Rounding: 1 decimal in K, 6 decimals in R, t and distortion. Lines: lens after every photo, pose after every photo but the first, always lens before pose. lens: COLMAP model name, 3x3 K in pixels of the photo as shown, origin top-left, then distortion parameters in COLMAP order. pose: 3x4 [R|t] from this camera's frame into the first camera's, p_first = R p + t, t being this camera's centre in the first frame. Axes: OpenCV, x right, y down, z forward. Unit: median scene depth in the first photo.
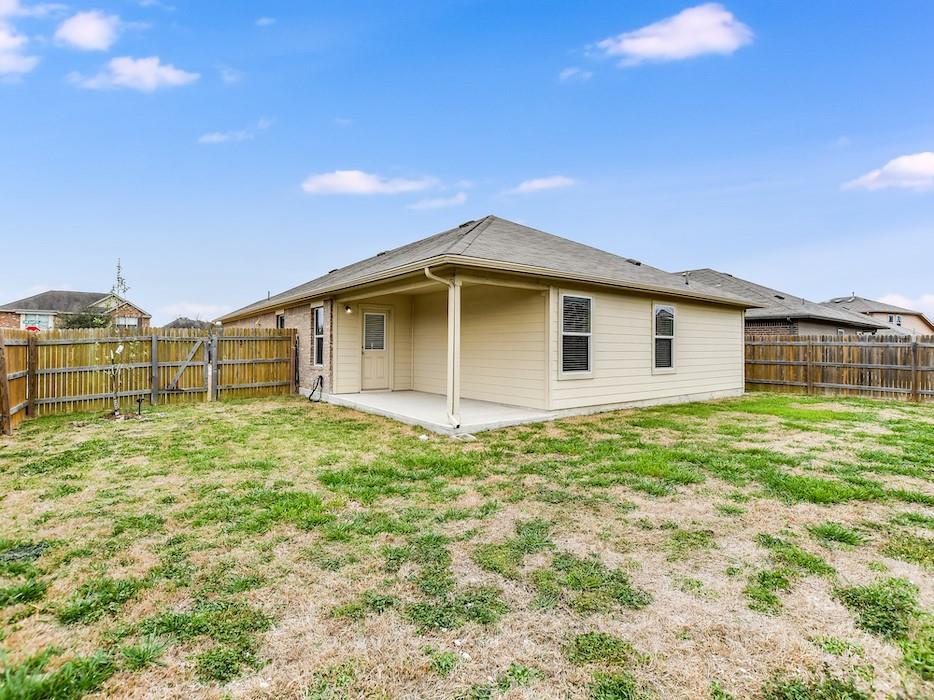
lens RADIAL K [[461.8, 0, 471.4], [0, 461.8, 339.9], [0, 0, 1]] dist [-0.035701, 0.005793]
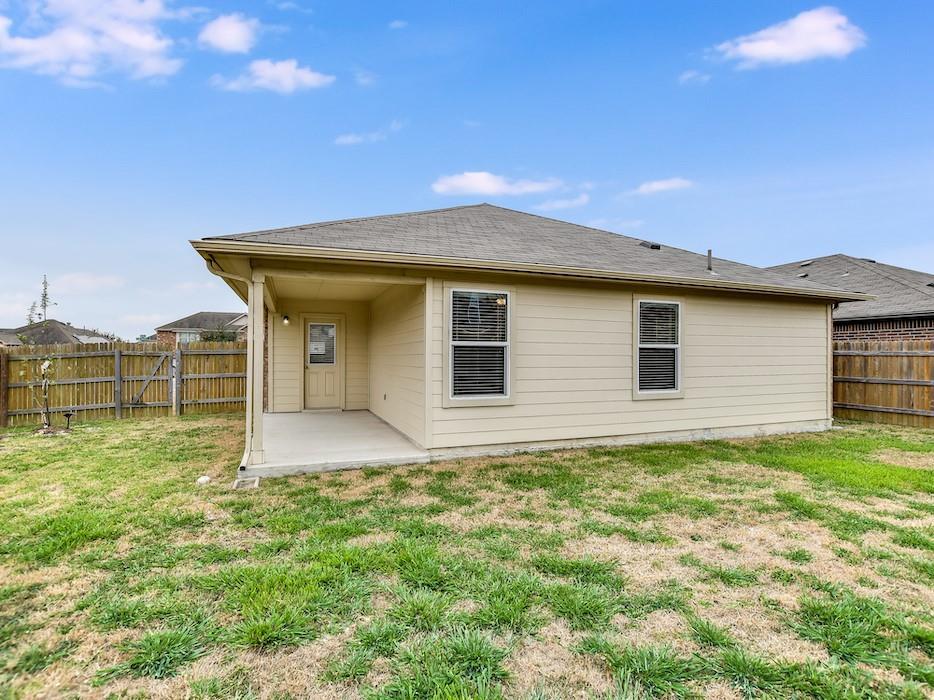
lens RADIAL K [[461.8, 0, 464.9], [0, 461.8, 355.4], [0, 0, 1]] dist [-0.035701, 0.005793]
pose [[0.957389, -0.005825, -0.288741, 0.424374], [0.008891, 0.999917, 0.009308, -0.001394], [0.288663, -0.011478, 0.957362, 0.306169]]
